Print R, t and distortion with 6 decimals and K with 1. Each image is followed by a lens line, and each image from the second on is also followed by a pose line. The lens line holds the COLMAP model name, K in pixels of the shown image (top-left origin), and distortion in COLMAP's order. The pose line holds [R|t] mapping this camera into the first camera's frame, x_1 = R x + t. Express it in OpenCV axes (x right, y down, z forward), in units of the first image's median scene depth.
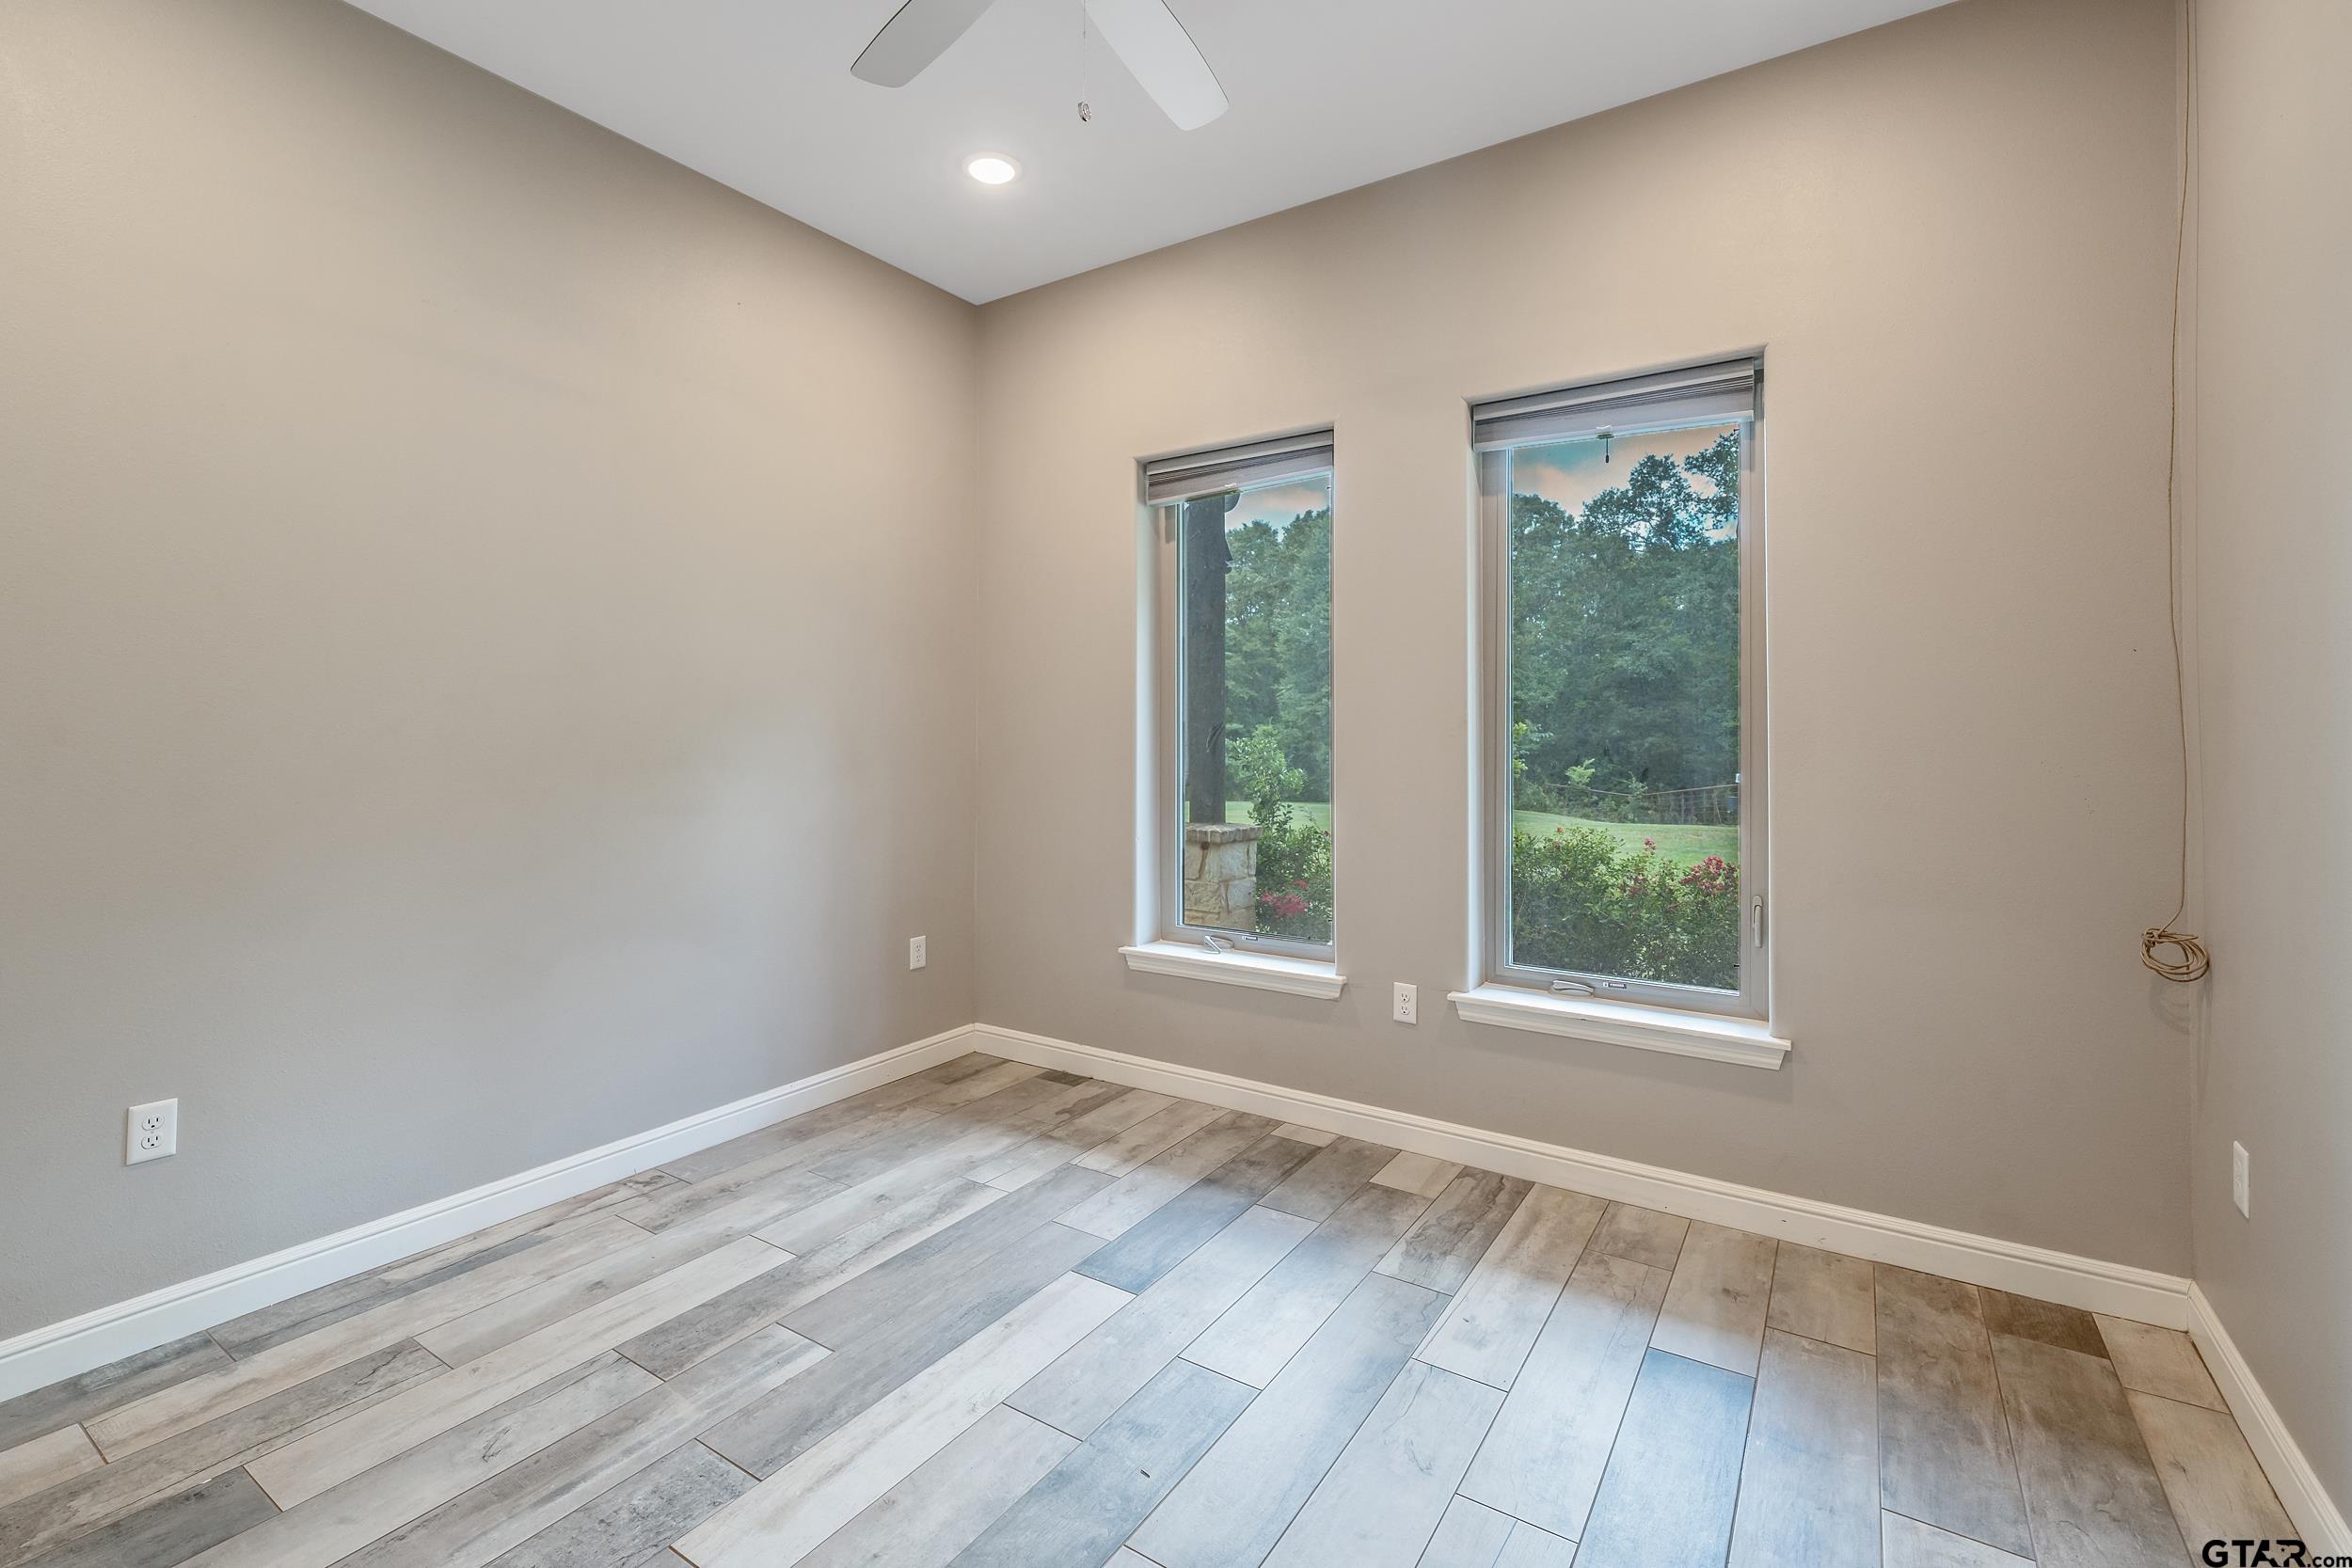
lens RADIAL K [[1002.9, 0, 1186.5], [0, 1002.9, 778.0], [0, 0, 1]] dist [0.001337, -0.000630]
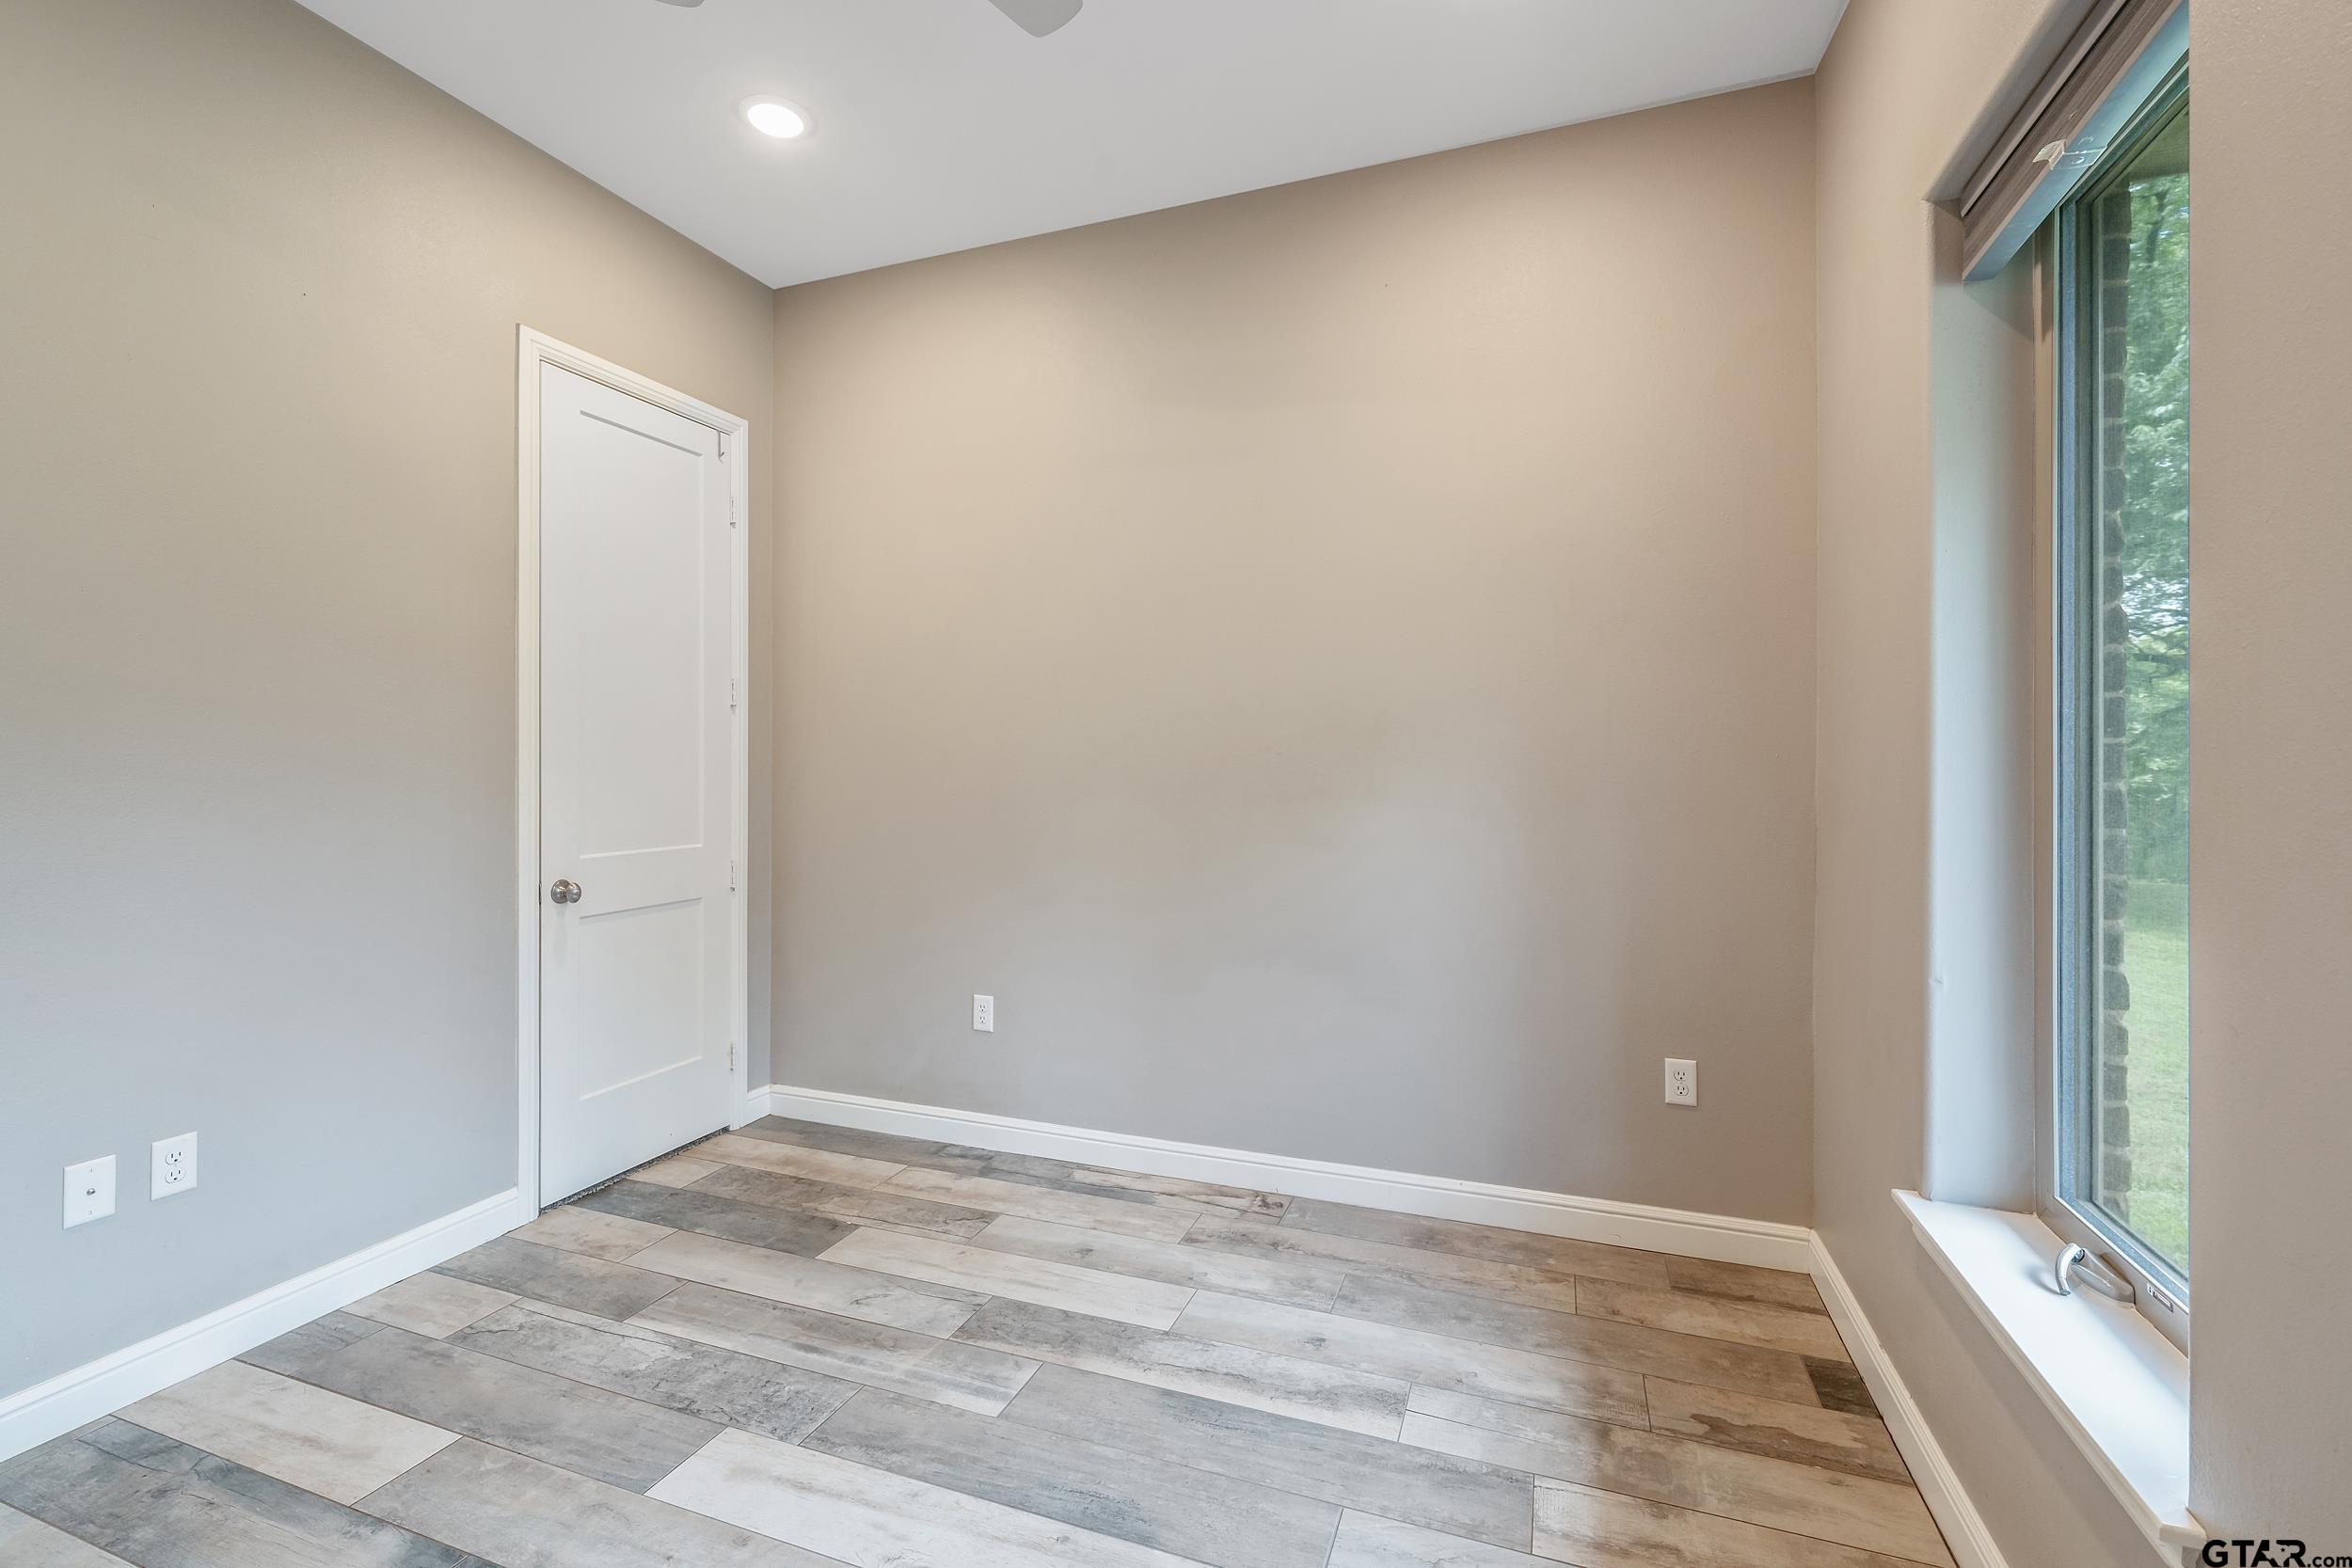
lens RADIAL K [[1002.9, 0, 1184.6], [0, 1002.9, 765.0], [0, 0, 1]] dist [0.001337, -0.000630]
pose [[0.231618, 0.001924, -0.972805, 0.518613], [-0.041962, 0.999087, -0.008014, -0.040707], [0.971901, 0.042677, 0.231487, 0.776519]]
